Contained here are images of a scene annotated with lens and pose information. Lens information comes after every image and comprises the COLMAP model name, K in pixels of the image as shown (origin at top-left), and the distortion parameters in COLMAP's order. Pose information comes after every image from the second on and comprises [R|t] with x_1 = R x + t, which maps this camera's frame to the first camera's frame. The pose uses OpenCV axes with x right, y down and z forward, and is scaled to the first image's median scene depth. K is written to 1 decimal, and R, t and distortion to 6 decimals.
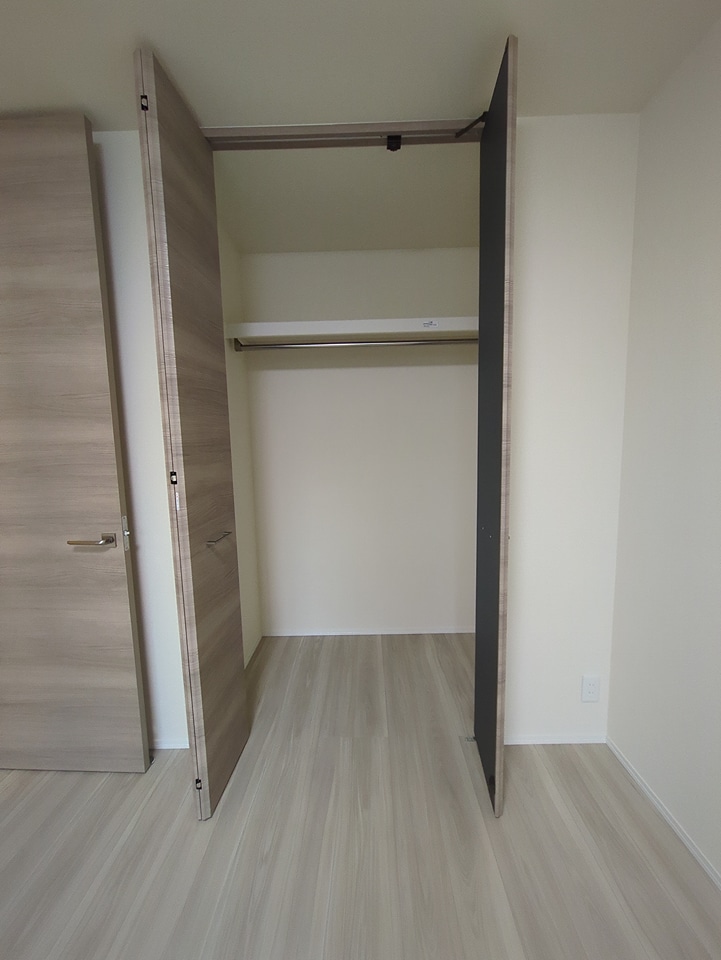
lens RADIAL K [[380.0, 0, 367.7], [0, 380.0, 477.8], [0, 0, 1]] dist [0.002806, -0.003503]
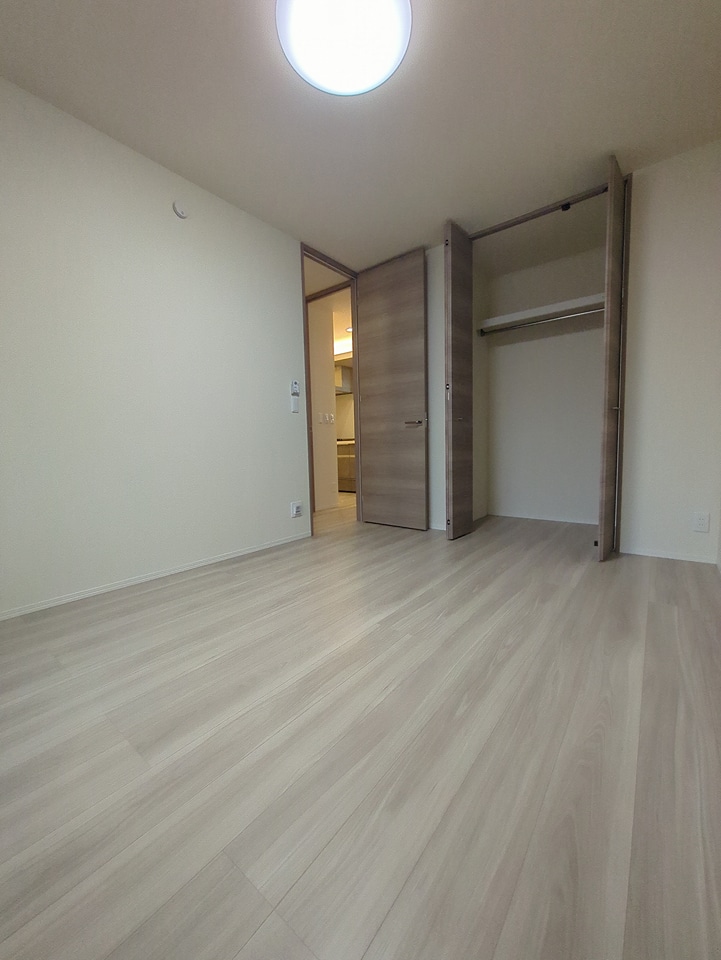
lens RADIAL K [[380.0, 0, 367.7], [0, 380.0, 477.8], [0, 0, 1]] dist [0.002806, -0.003503]
pose [[0.797185, 0.059304, -0.600815, 0.504332], [-0.059576, 0.998034, 0.019464, 0.484172], [0.600788, 0.020278, 0.799151, -1.080161]]
